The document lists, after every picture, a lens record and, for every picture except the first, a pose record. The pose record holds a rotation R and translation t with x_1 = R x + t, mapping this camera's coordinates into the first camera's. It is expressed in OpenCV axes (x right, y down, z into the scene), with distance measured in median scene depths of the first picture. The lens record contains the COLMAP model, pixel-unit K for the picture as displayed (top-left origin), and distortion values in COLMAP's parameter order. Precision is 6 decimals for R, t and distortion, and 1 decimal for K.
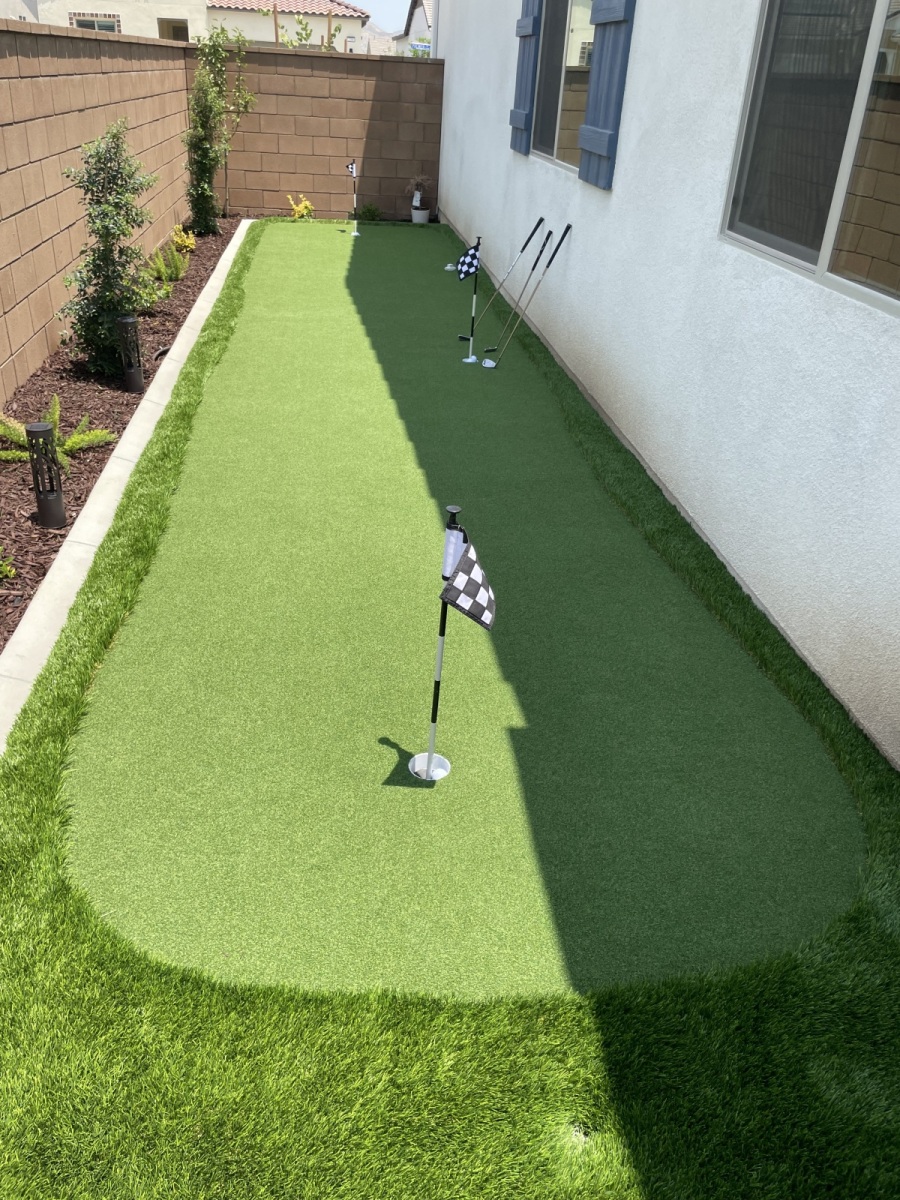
lens RADIAL K [[916.6, 0, 451.4], [0, 916.6, 601.6], [0, 0, 1]] dist [0.025052, -0.020996]
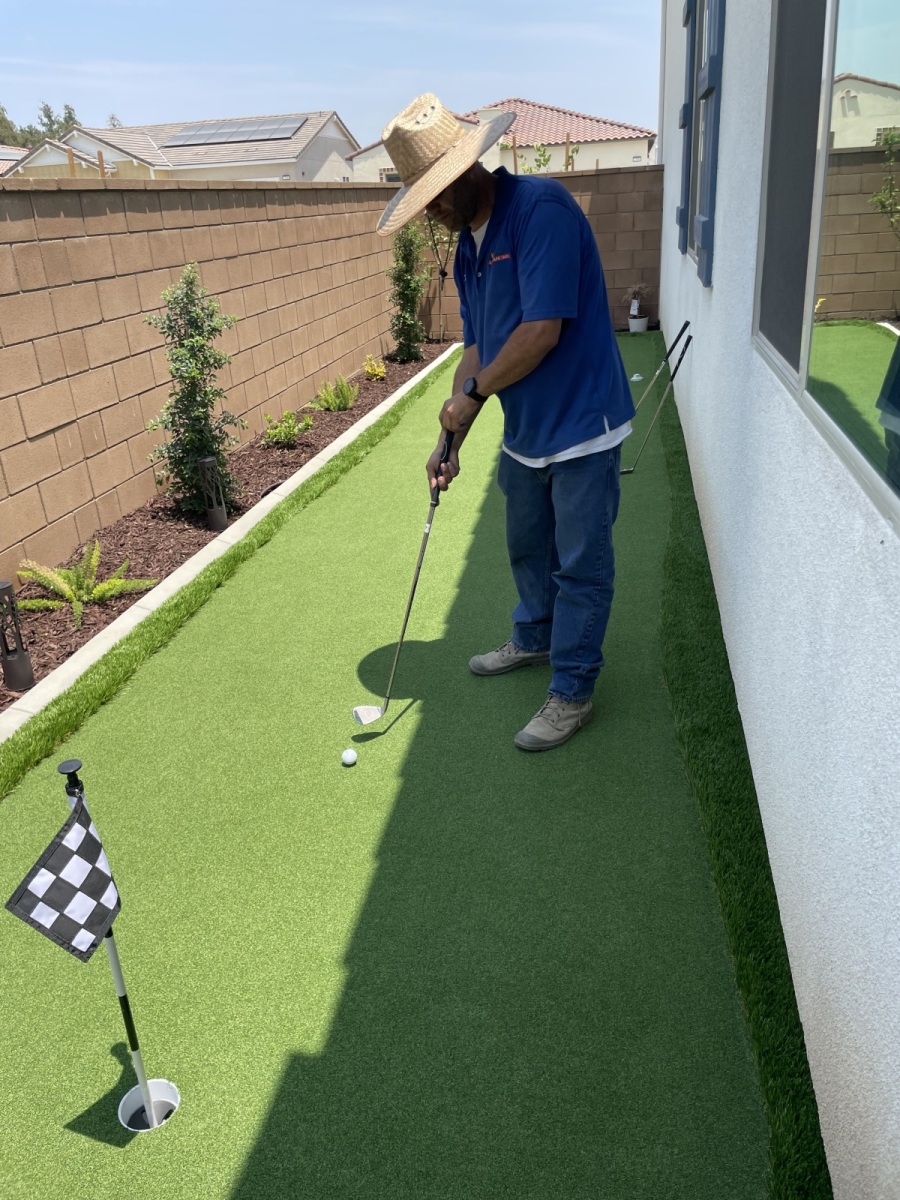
lens RADIAL K [[916.6, 0, 446.7], [0, 916.6, 596.7], [0, 0, 1]] dist [0.025052, -0.020996]
pose [[0.945832, 0.013112, -0.324392, 0.200238], [-0.050050, 0.993128, -0.105790, -0.068788], [0.320776, 0.116296, 0.939988, 0.178024]]
